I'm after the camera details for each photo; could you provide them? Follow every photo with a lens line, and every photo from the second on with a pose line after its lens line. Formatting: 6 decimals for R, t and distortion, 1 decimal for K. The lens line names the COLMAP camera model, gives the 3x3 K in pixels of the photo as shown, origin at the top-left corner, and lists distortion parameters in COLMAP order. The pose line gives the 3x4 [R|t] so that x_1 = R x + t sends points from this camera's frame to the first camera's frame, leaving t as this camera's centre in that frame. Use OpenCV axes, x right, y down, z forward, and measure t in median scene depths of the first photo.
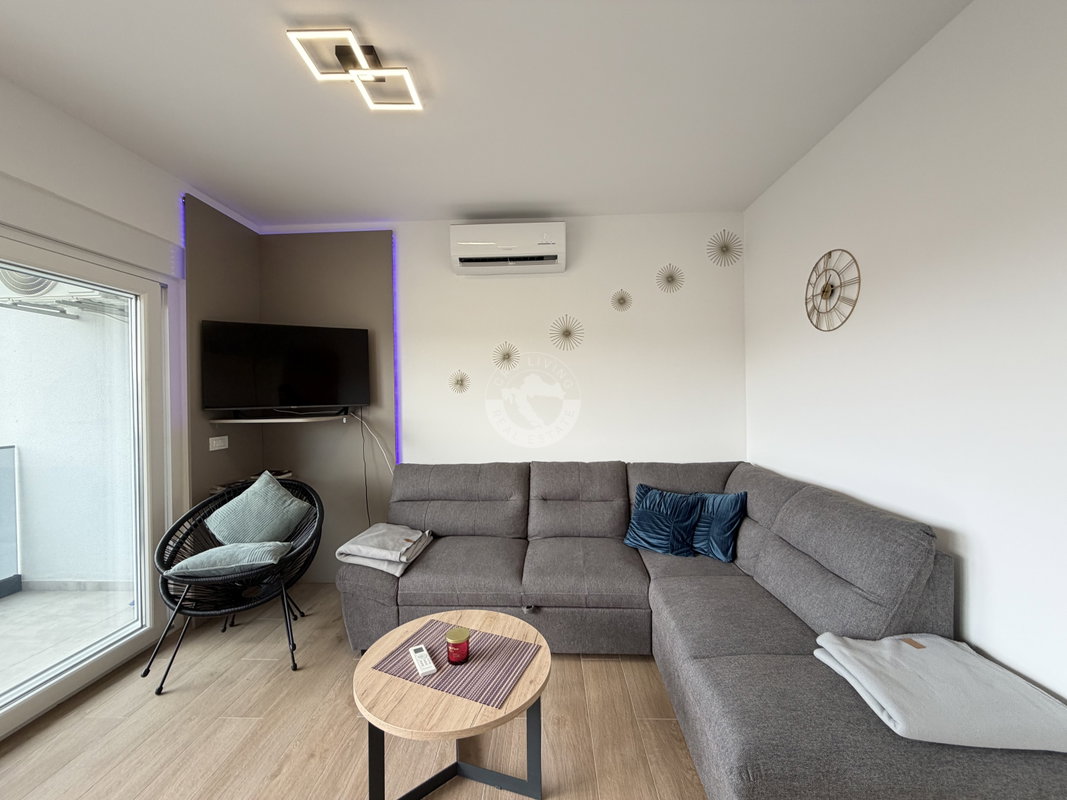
lens RADIAL K [[423.8, 0, 529.0], [0, 423.8, 398.7], [0, 0, 1]] dist [-0.001868, 0.000295]
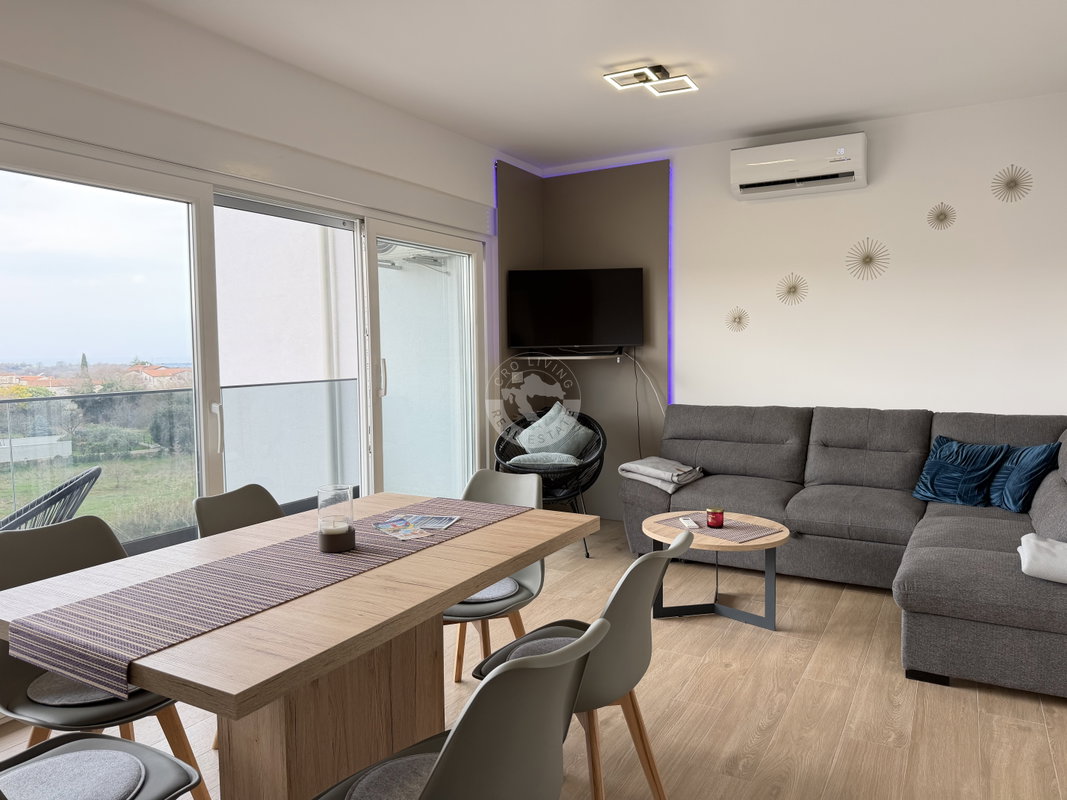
lens RADIAL K [[748.0, 0, 525.7], [0, 748.0, 397.4], [0, 0, 1]] dist [0.045635, -0.058153]
pose [[0.886952, 0.034482, -0.460573, 0.226585], [-0.002789, 0.997591, 0.069316, 0.021591], [0.461853, -0.060196, 0.884911, -0.810513]]
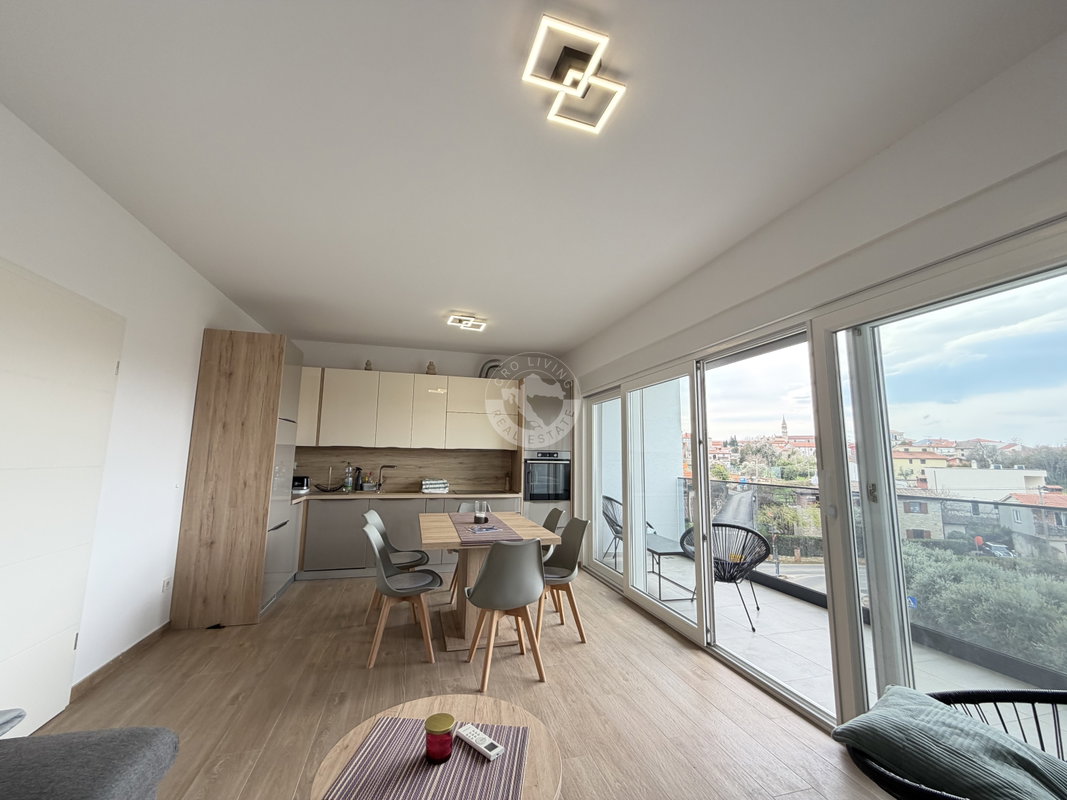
lens RADIAL K [[423.8, 0, 531.0], [0, 423.8, 396.3], [0, 0, 1]] dist [-0.001868, 0.000295]
pose [[-0.950821, -0.043935, -0.306610, -0.032274], [-0.002025, 0.990749, -0.135689, 0.023121], [0.309735, -0.128395, -0.942114, 1.116074]]
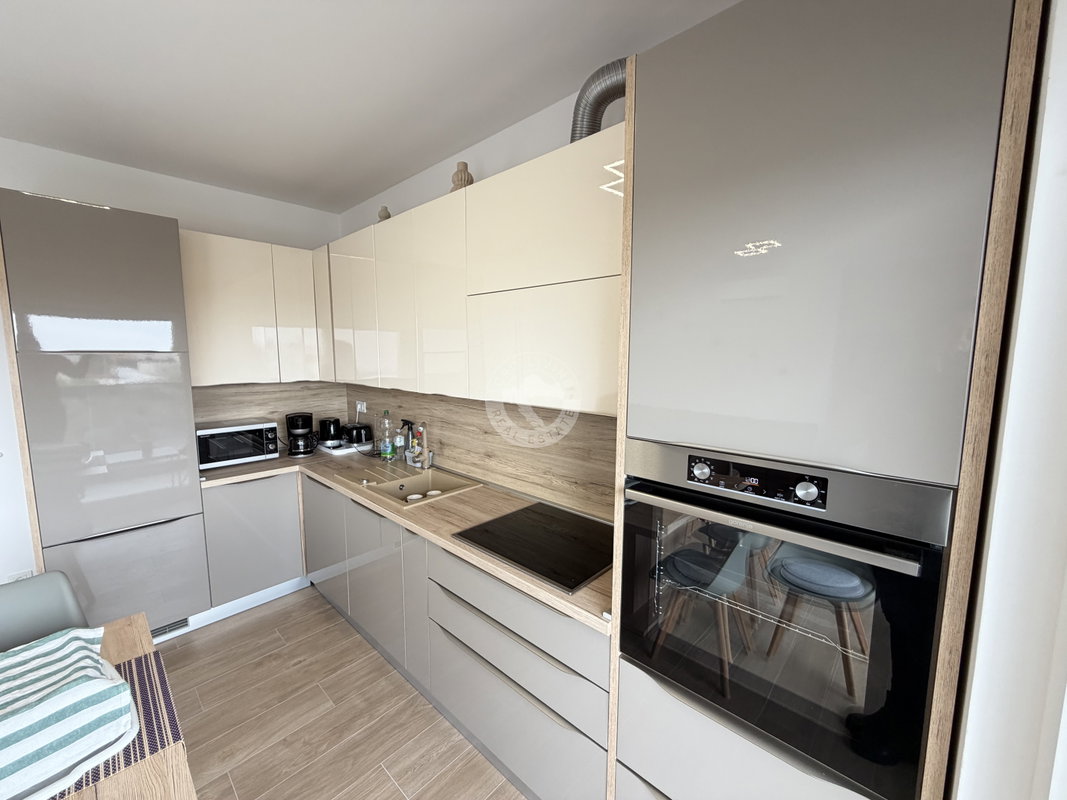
lens RADIAL K [[423.8, 0, 530.1], [0, 423.8, 401.6], [0, 0, 1]] dist [-0.001868, 0.000295]
pose [[-0.760901, -0.062617, 0.645840, -0.822102], [0.008979, 0.994221, 0.106973, -0.073836], [-0.648806, 0.087195, -0.755941, -0.433850]]
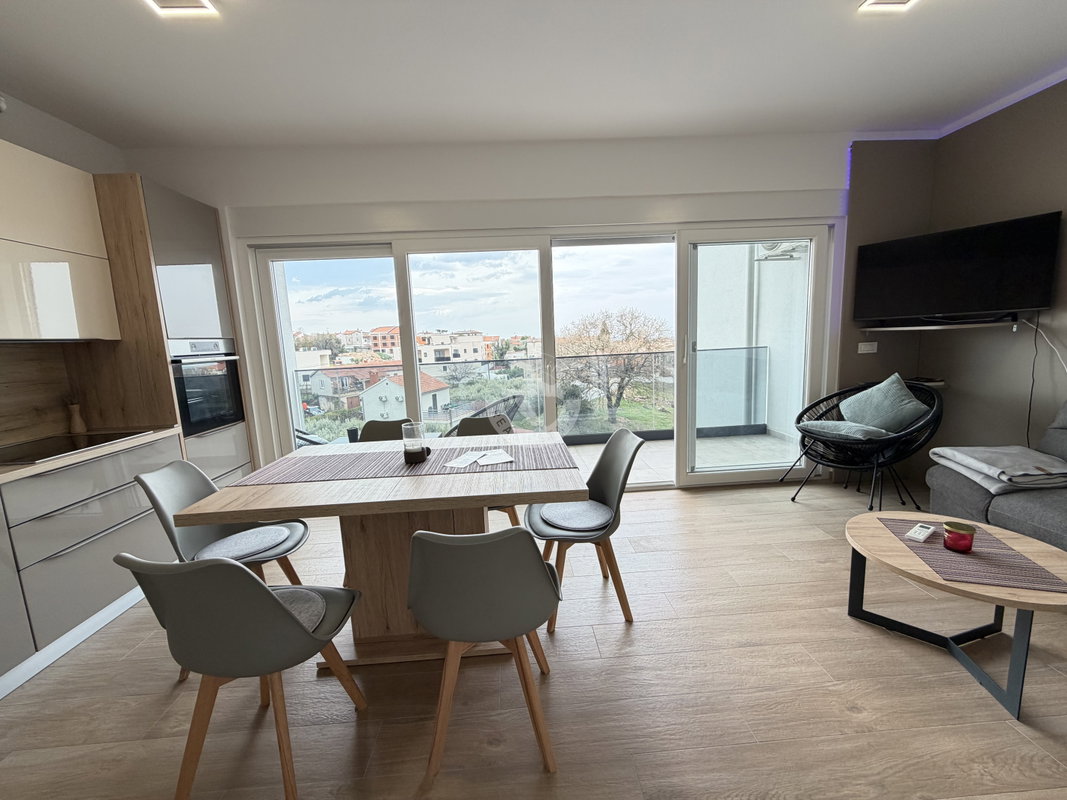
lens RADIAL K [[423.8, 0, 531.1], [0, 423.8, 400.6], [0, 0, 1]] dist [-0.001868, 0.000295]
pose [[0.091964, 0.156930, -0.983319, 0.419135], [0.040026, 0.986123, 0.161120, 0.021178], [0.994958, -0.054176, 0.084407, -0.075319]]
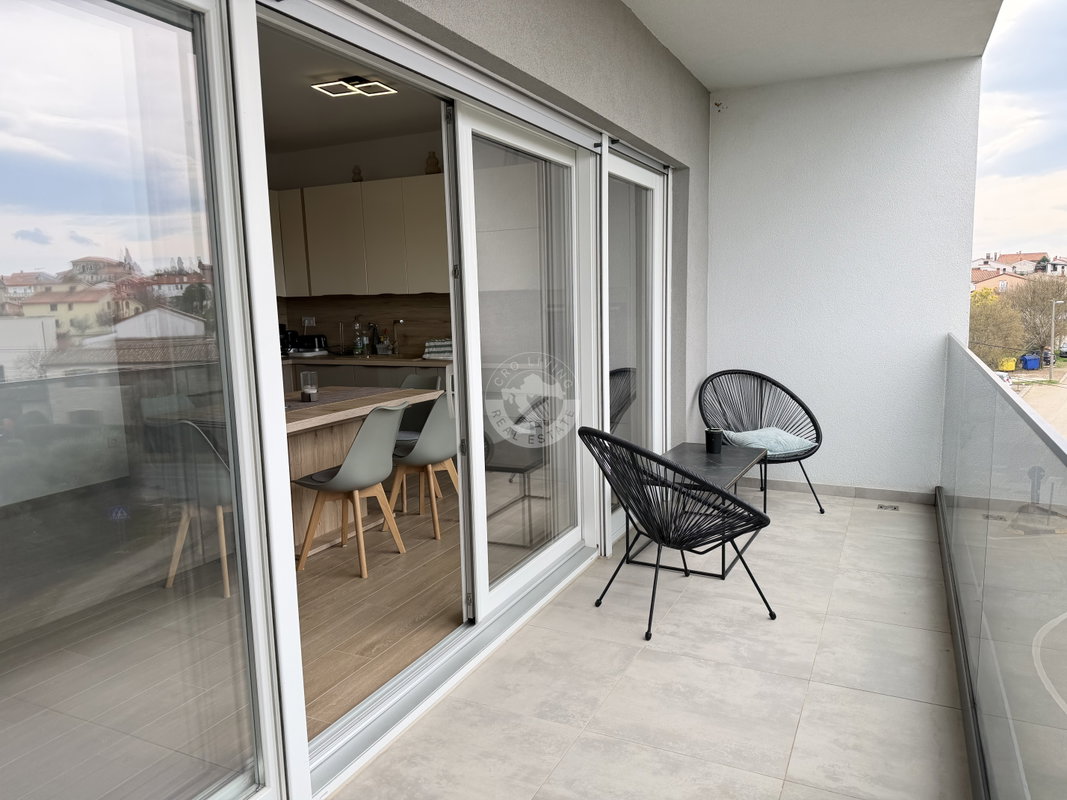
lens RADIAL K [[748.0, 0, 540.6], [0, 748.0, 400.4], [0, 0, 1]] dist [0.045635, -0.058153]
pose [[-0.918070, -0.017379, 0.396038, -1.419529], [0.035717, 0.991349, 0.126300, 0.044932], [-0.394806, 0.130098, -0.909507, 1.075988]]
